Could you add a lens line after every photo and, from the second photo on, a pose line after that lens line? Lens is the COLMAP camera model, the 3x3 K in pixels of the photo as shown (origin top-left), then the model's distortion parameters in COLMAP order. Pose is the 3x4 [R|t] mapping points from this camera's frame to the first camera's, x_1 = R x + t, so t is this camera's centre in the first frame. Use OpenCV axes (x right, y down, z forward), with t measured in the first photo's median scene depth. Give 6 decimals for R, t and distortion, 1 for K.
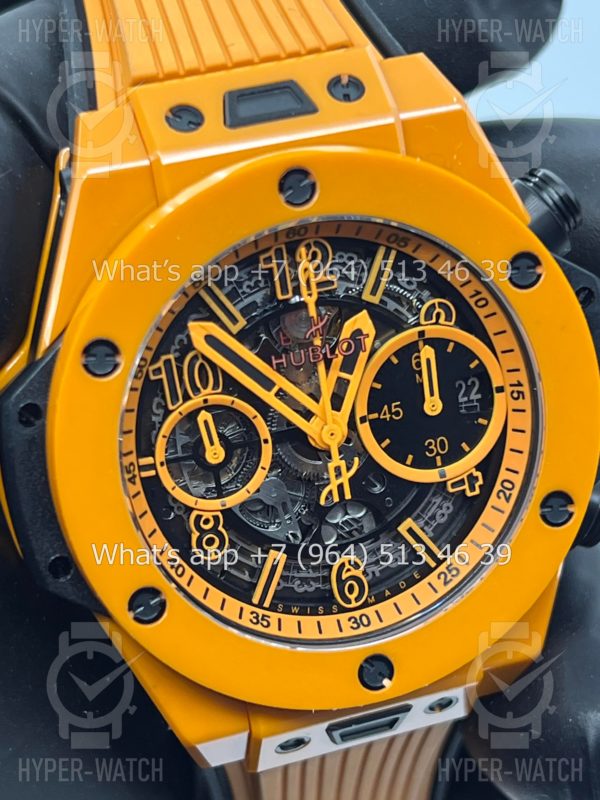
lens RADIAL K [[1900.4, 0, 300.0], [0, 1900.4, 400.0], [0, 0, 1]] dist [0.315691, -0.015111]
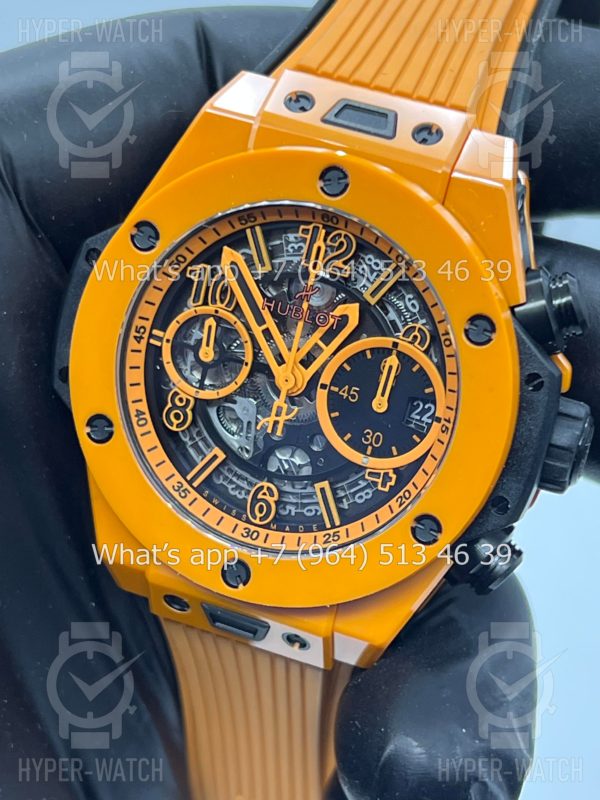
lens RADIAL K [[1900.4, 0, 300.0], [0, 1900.4, 400.0], [0, 0, 1]] dist [0.315691, -0.015111]
pose [[0.779932, 0.438942, -0.446134, 0.568307], [-0.469180, 0.881830, 0.047392, -0.032644], [0.414217, 0.172354, 0.893711, -0.092975]]
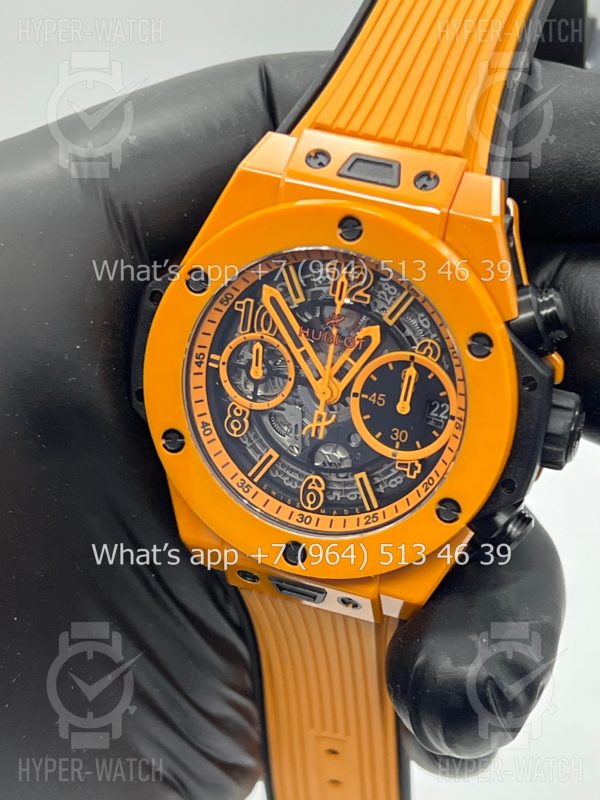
lens RADIAL K [[1900.4, 0, 300.0], [0, 1900.4, 400.0], [0, 0, 1]] dist [0.315691, -0.015111]
pose [[0.792317, 0.419025, -0.443455, 0.647676], [-0.399000, 0.905739, 0.142953, -0.177581], [0.461555, 0.063674, 0.884823, -0.309714]]
